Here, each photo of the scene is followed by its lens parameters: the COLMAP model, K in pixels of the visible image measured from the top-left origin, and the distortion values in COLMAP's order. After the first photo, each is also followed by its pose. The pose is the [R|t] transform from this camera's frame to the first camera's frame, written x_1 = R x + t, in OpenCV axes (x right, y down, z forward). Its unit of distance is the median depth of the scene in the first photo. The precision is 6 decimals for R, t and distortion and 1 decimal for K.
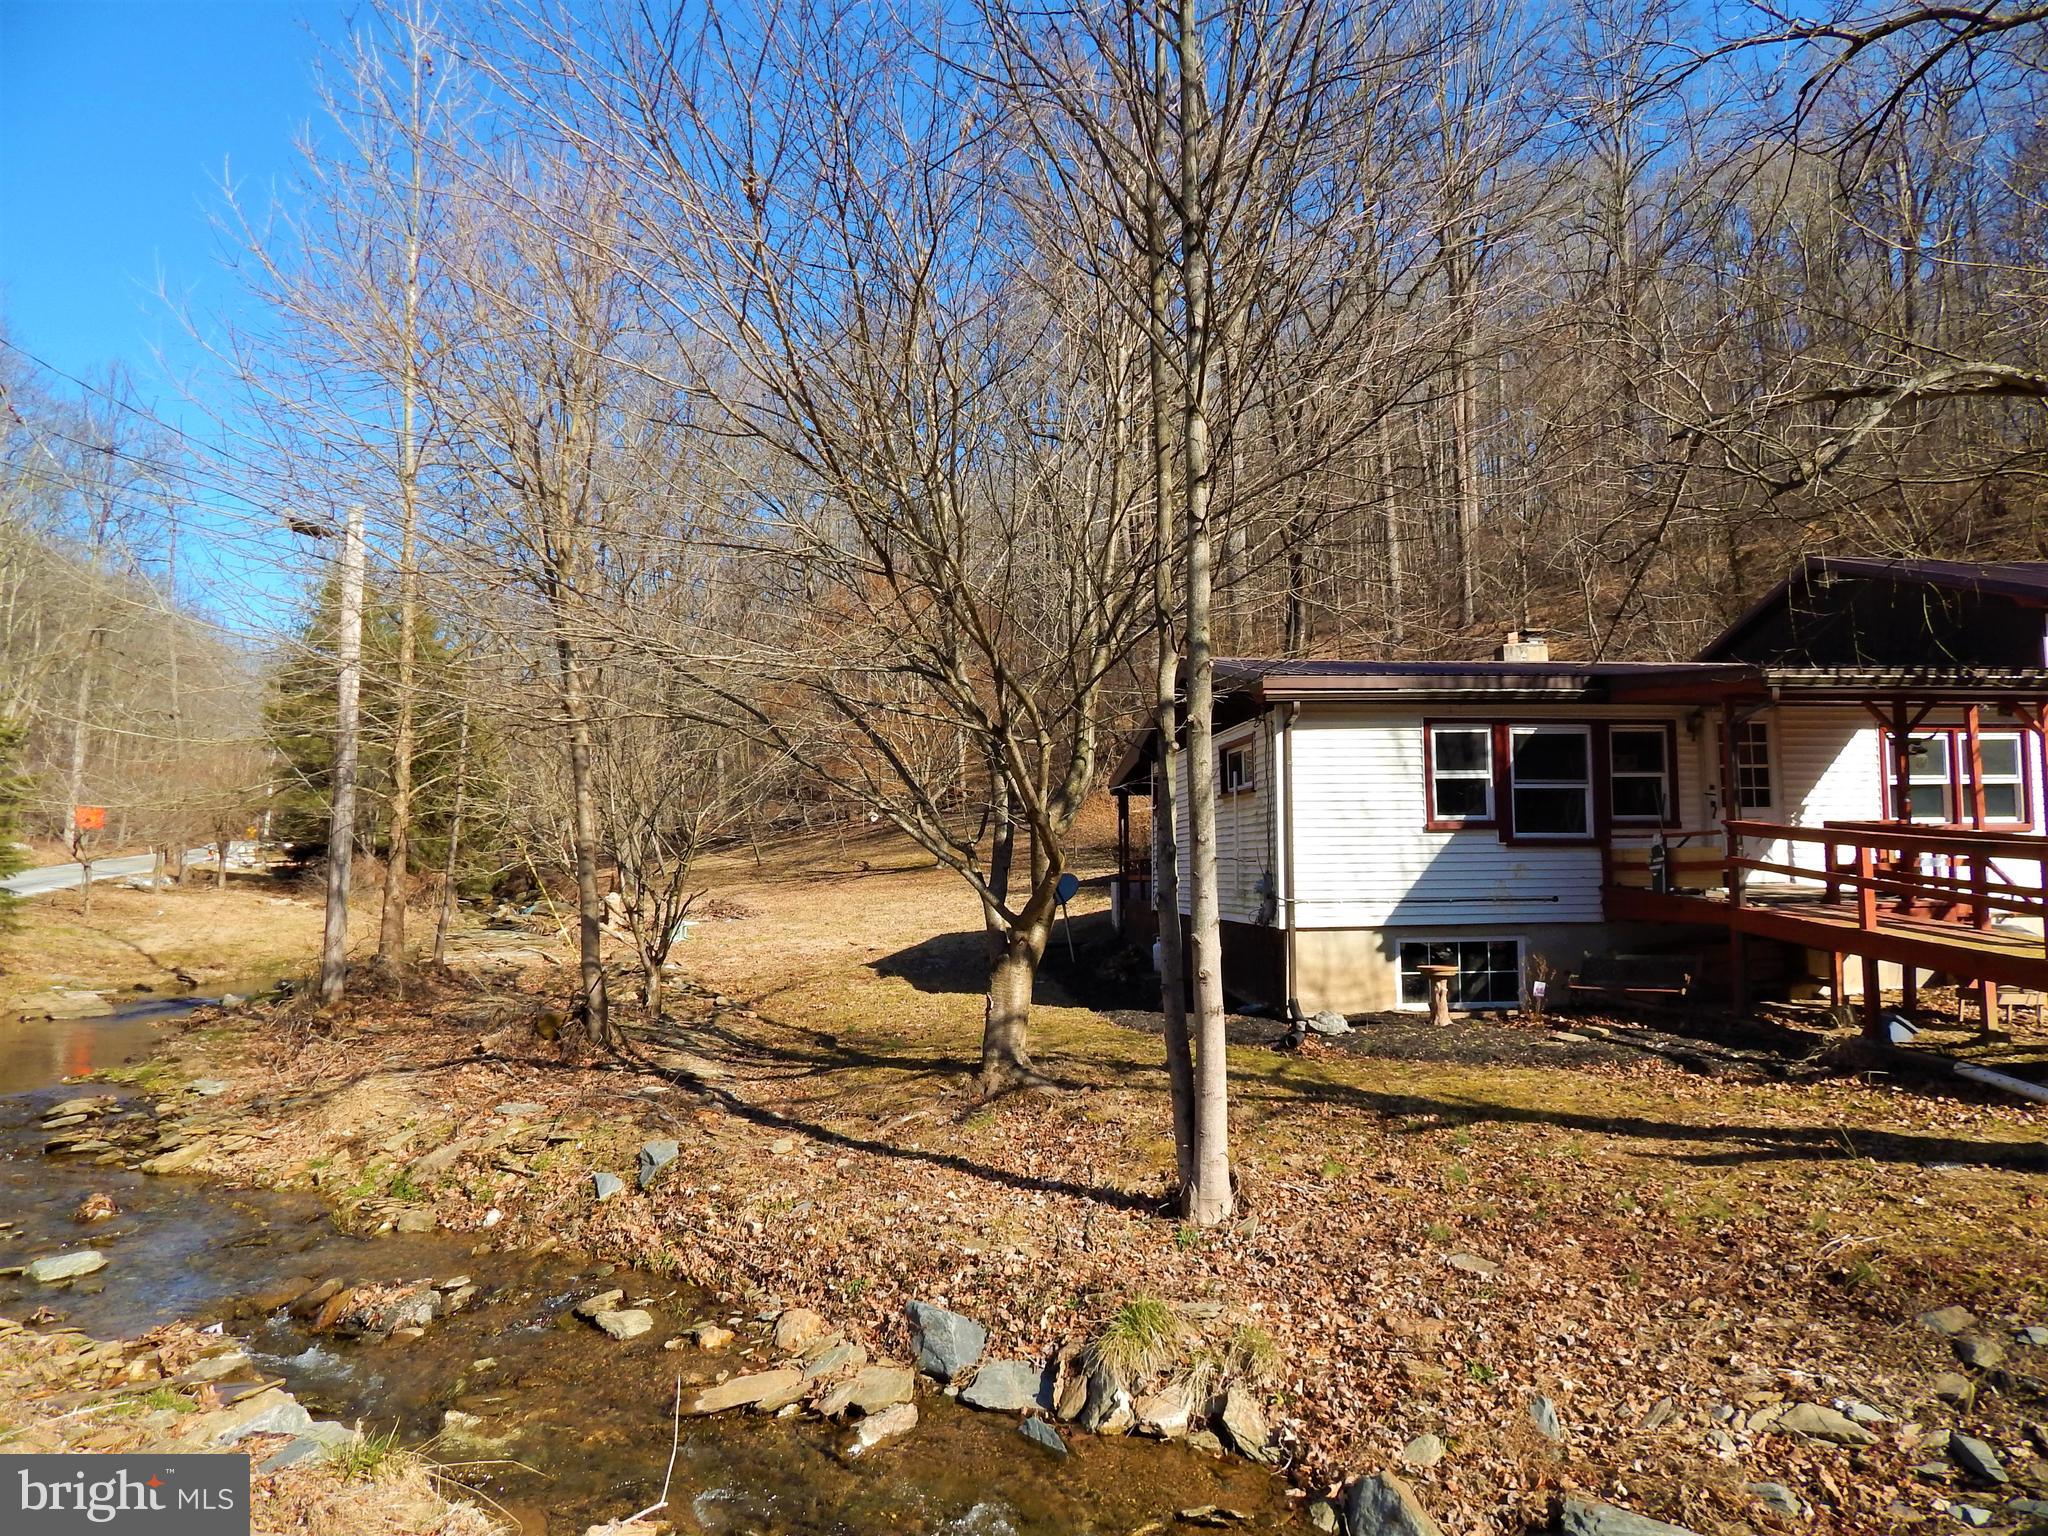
lens RADIAL K [[1363.6, 0, 1029.7], [0, 1363.6, 761.0], [0, 0, 1]] dist [-0.001456, -0.011580]
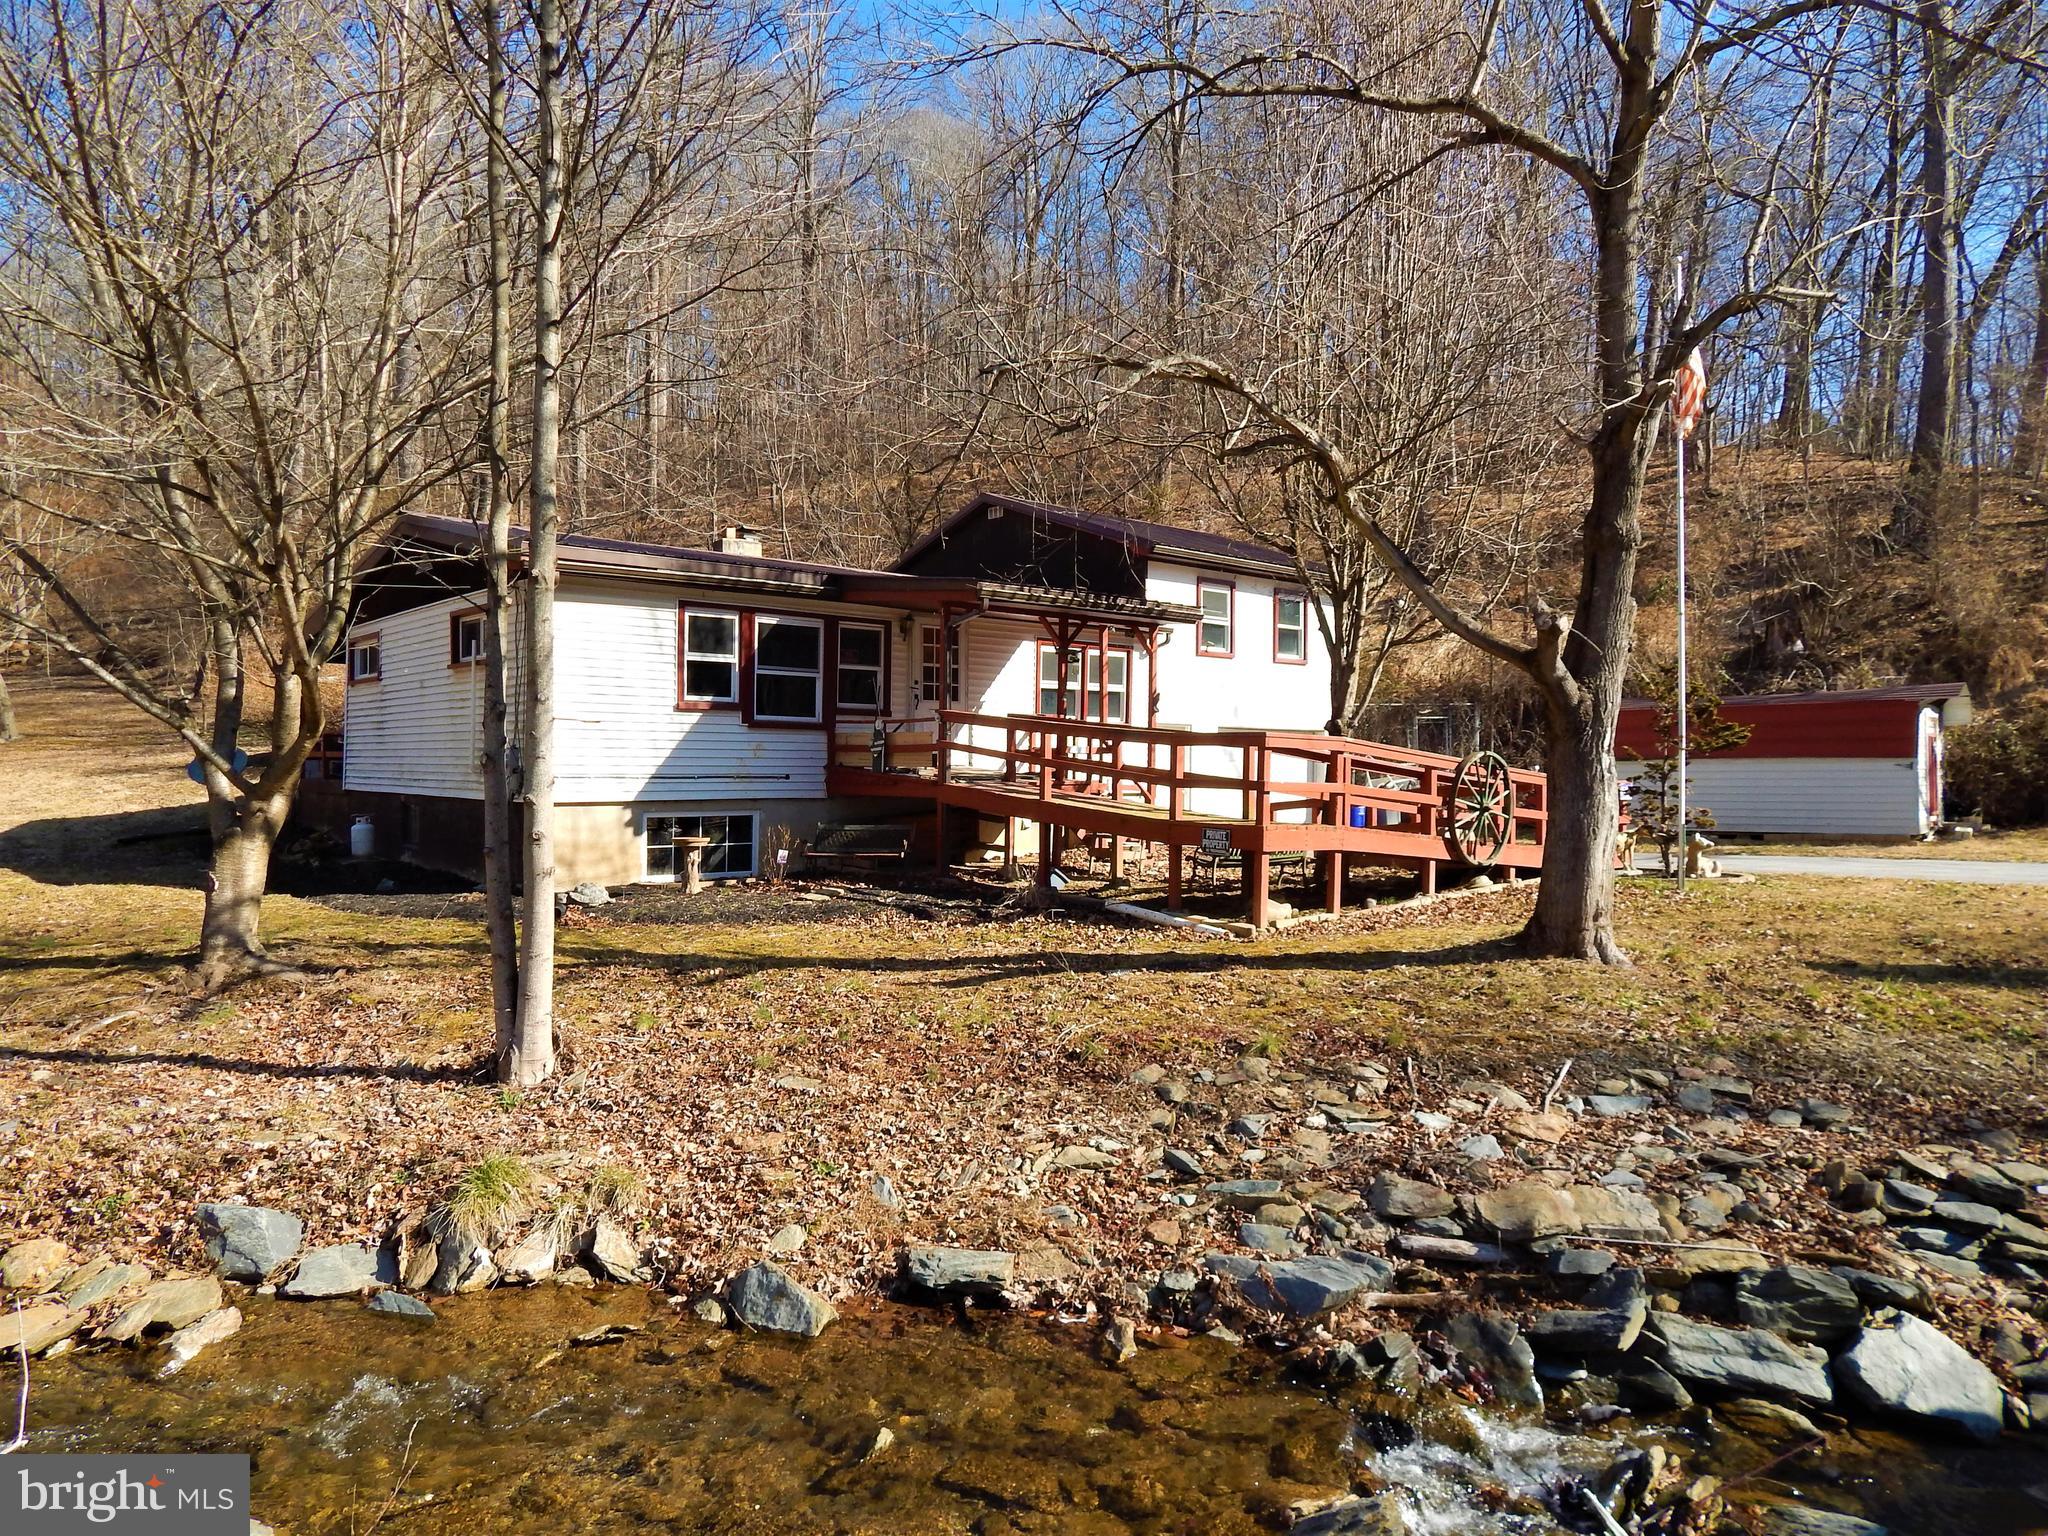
lens RADIAL K [[1368.3, 0, 1043.6], [0, 1368.3, 766.7], [0, 0, 1]] dist [0.005022, -0.006353]
pose [[0.810357, 0.015448, 0.585732, -0.155618], [-0.062598, 0.996214, 0.060330, 0.024258], [-0.582583, -0.085554, 0.808256, -0.008270]]
